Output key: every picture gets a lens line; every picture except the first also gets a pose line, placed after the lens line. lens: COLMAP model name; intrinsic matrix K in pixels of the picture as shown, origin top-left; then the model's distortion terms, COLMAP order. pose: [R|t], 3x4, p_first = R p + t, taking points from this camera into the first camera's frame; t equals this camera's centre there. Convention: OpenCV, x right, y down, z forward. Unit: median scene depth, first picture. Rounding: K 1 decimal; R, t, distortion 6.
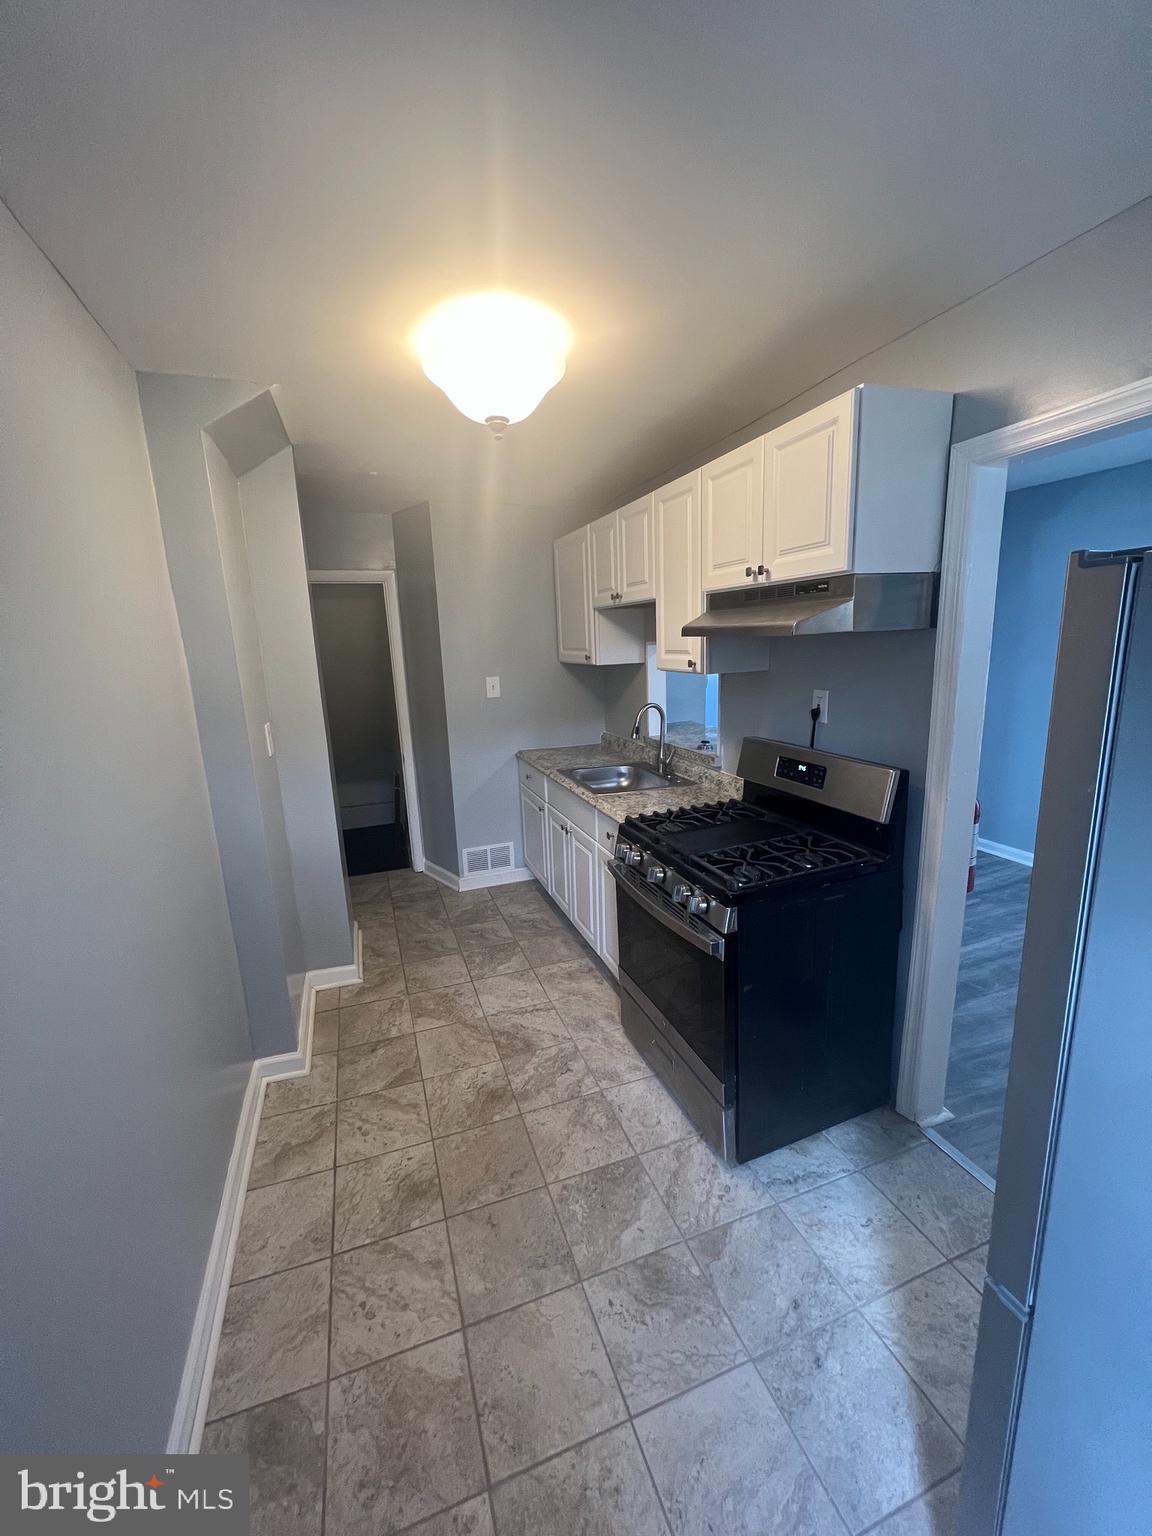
lens RADIAL K [[614.3, 0, 581.1], [0, 614.3, 763.5], [0, 0, 1]] dist [-0.000915, -0.000050]
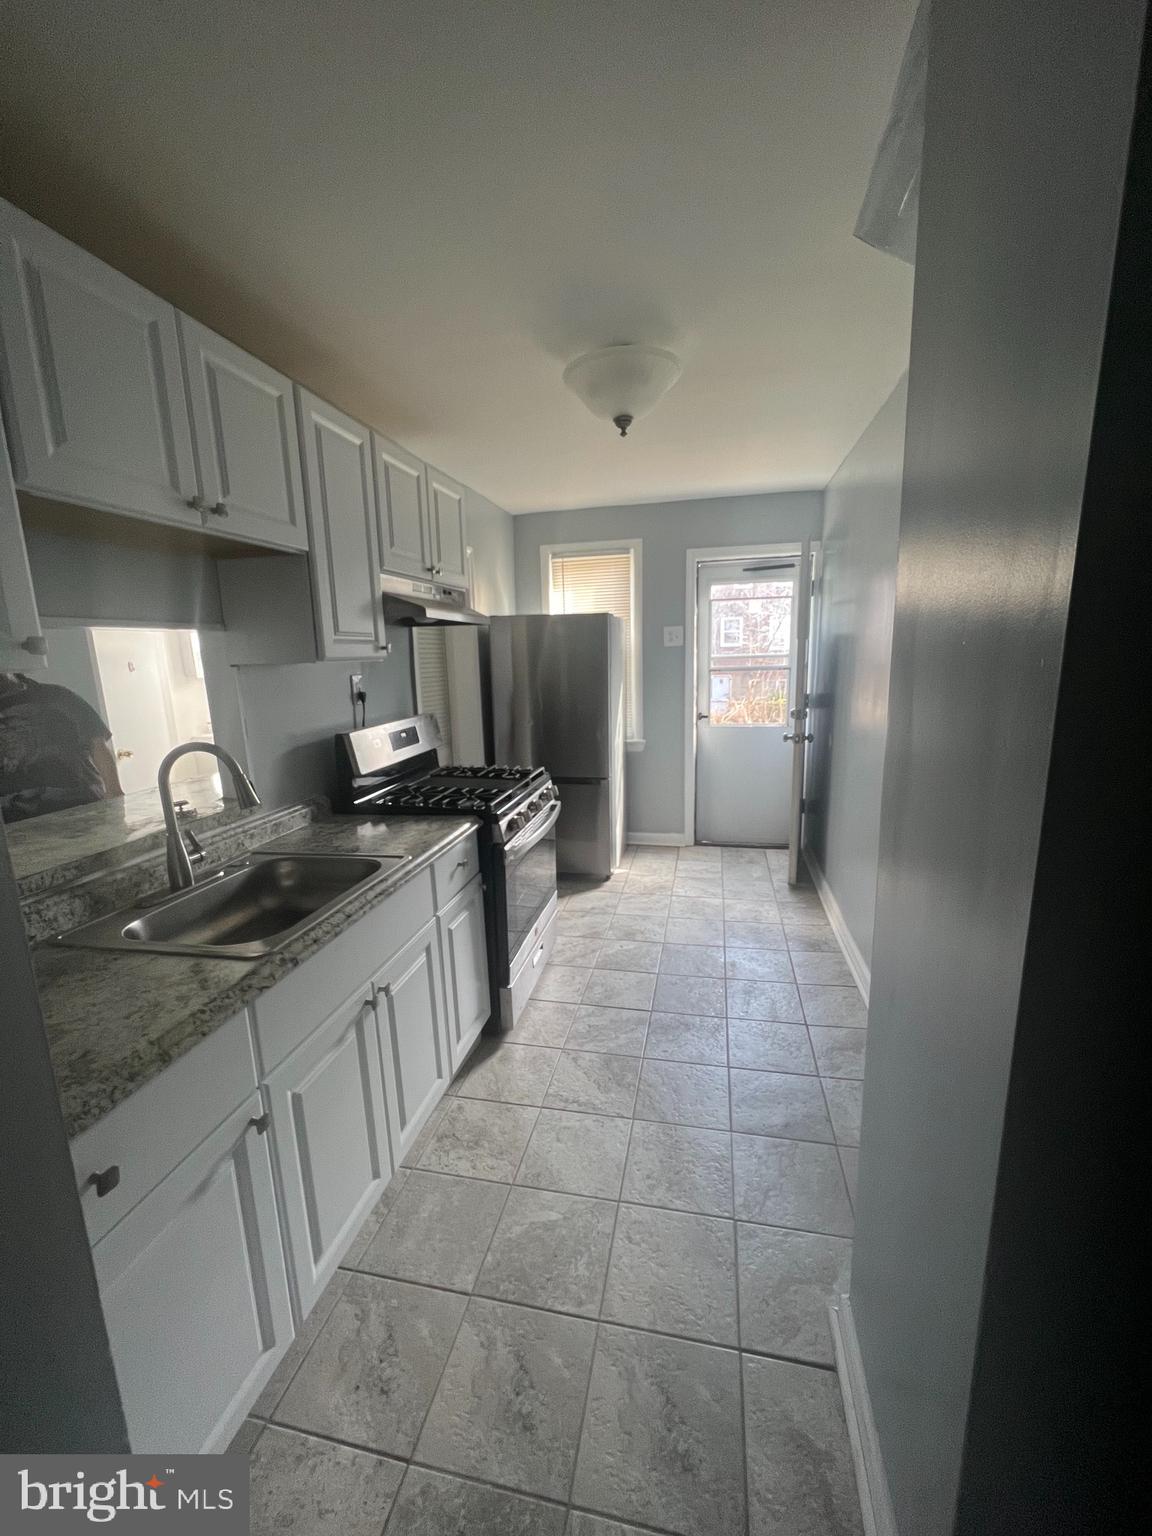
lens RADIAL K [[614.3, 0, 581.3], [0, 614.3, 768.6], [0, 0, 1]] dist [-0.000915, -0.000050]
pose [[-0.844234, -0.074663, 0.530749, -0.488783], [0.138257, 0.926401, 0.350238, -0.246685], [-0.517836, 0.369063, -0.771776, 1.538518]]
